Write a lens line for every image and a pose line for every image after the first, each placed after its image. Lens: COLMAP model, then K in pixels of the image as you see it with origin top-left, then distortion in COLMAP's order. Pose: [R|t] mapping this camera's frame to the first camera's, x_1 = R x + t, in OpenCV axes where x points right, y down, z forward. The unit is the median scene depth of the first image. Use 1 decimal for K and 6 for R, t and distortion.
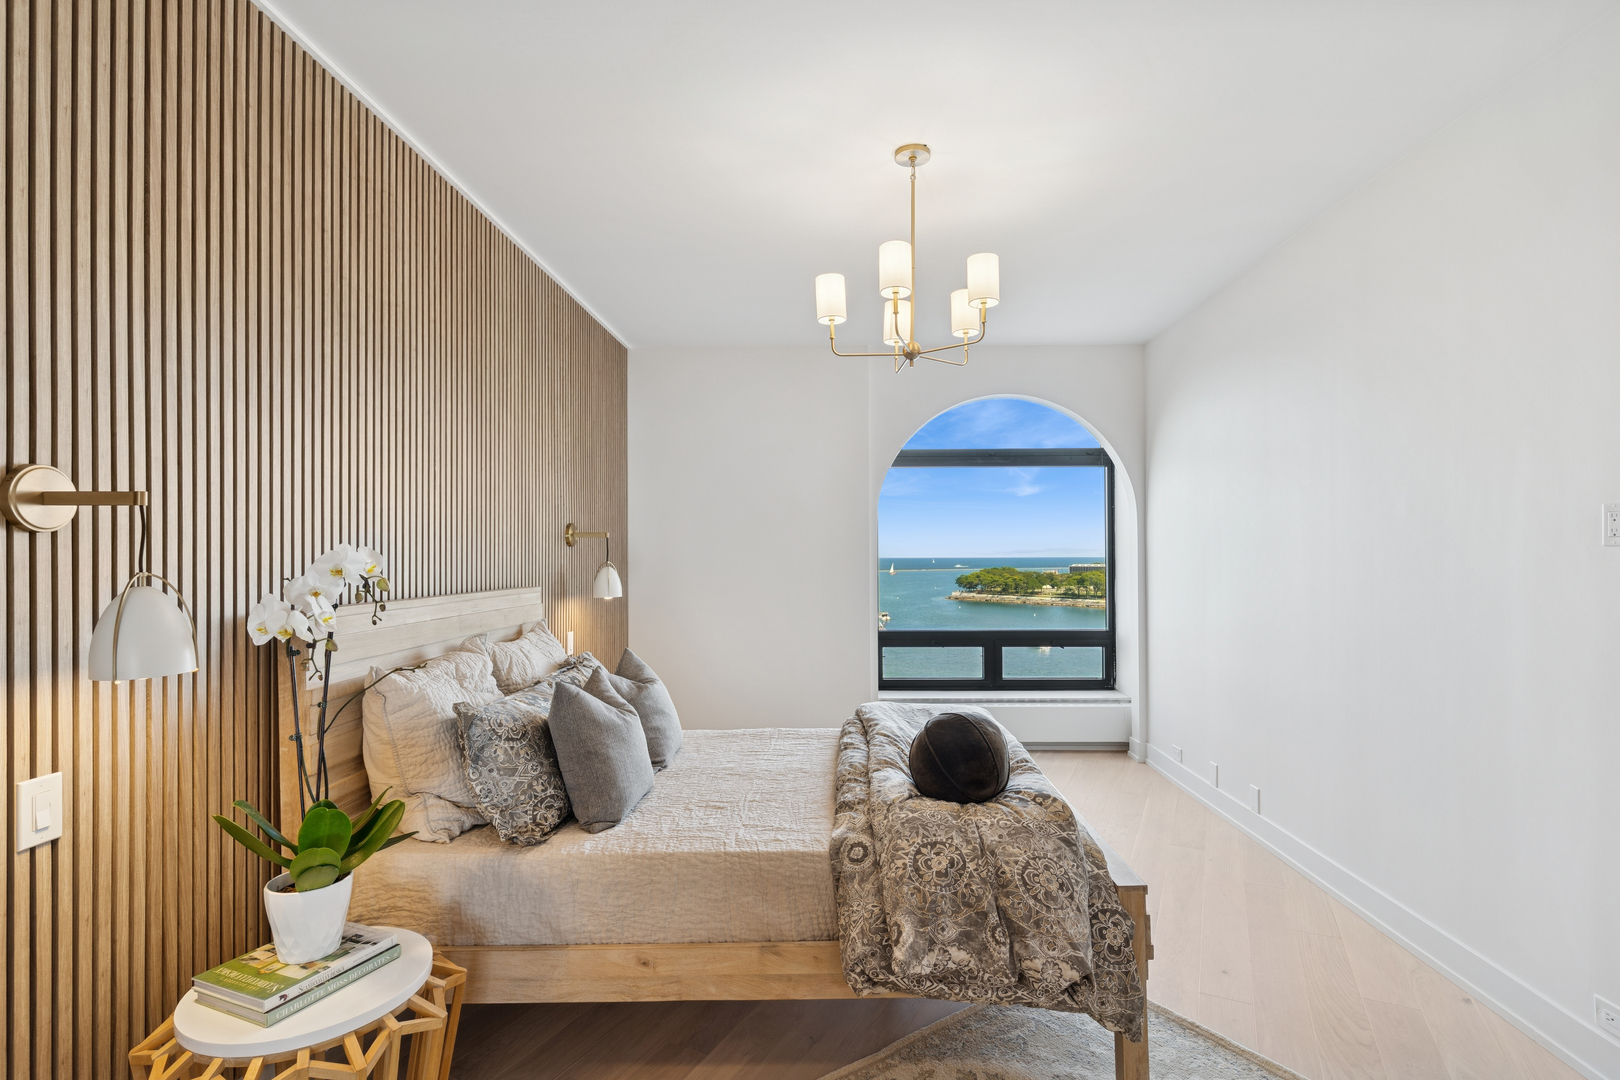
lens RADIAL K [[786.9, 0, 826.6], [0, 786.9, 541.0], [0, 0, 1]] dist [0.000666, 0.000596]
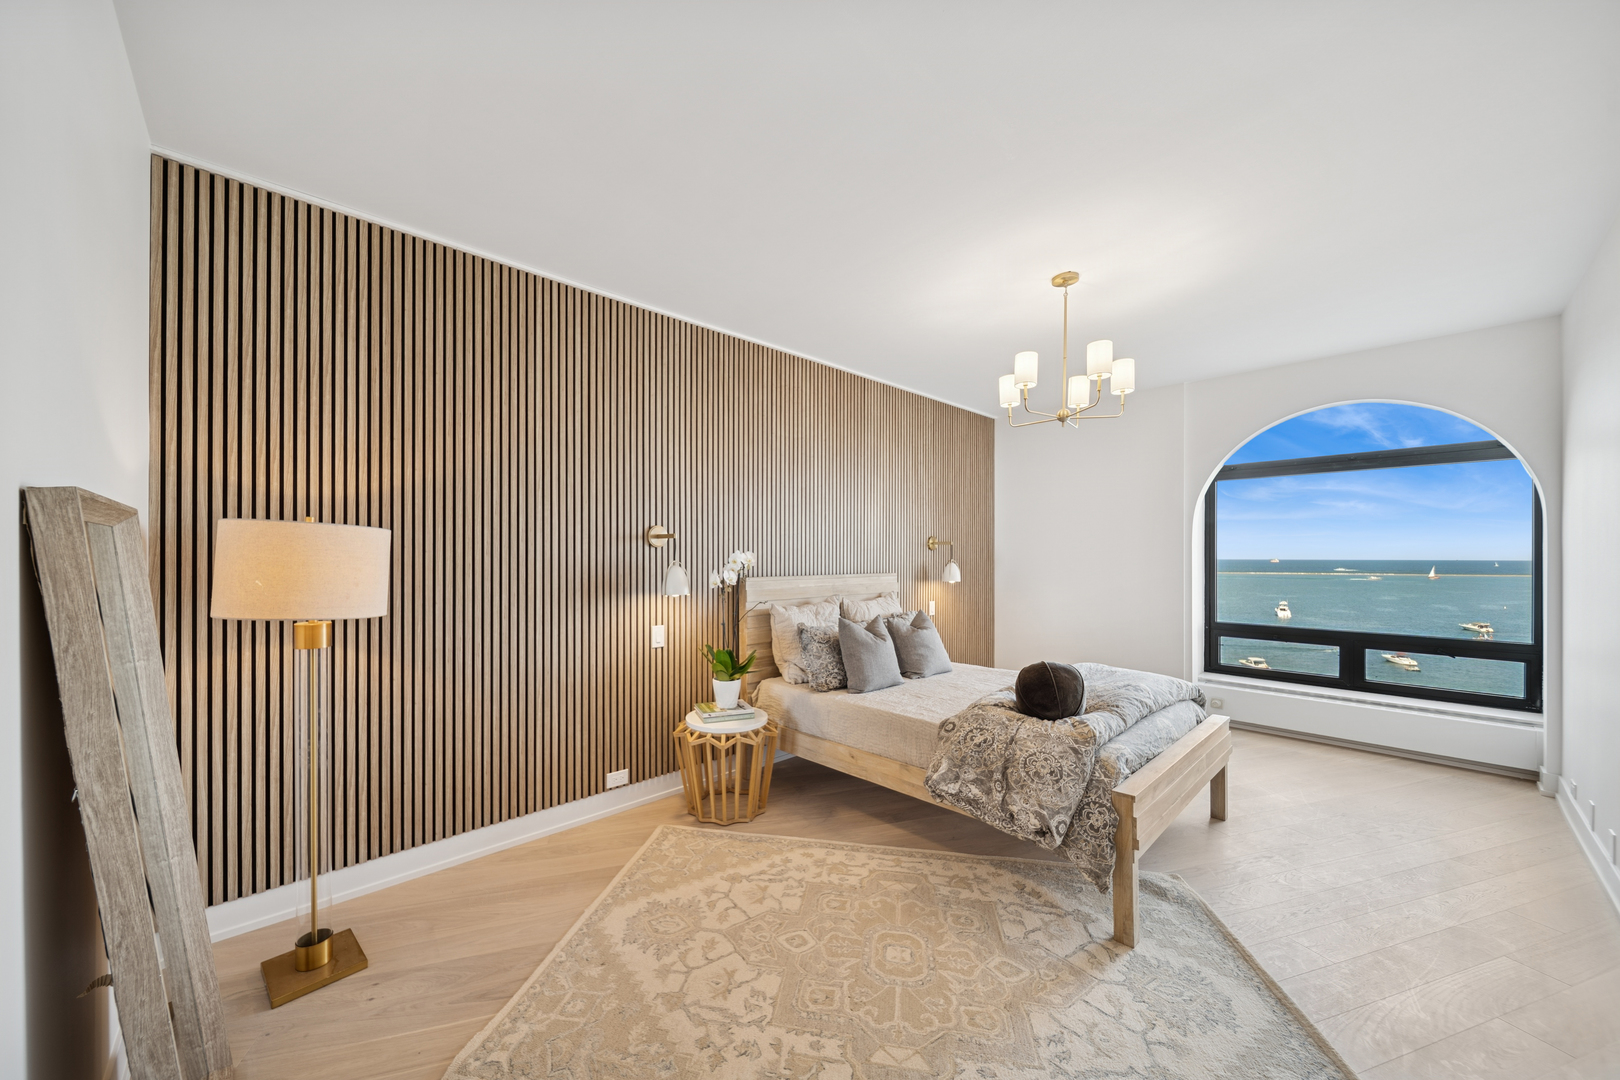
lens RADIAL K [[593.5, 0, 789.5], [0, 593.5, 550.4], [0, 0, 1]] dist [0.002711, 0.000011]
pose [[0.681652, -0.001153, -0.731676, 0.762696], [0.008505, 0.999944, 0.006348, -0.006975], [0.731627, -0.010550, 0.681623, -0.153772]]
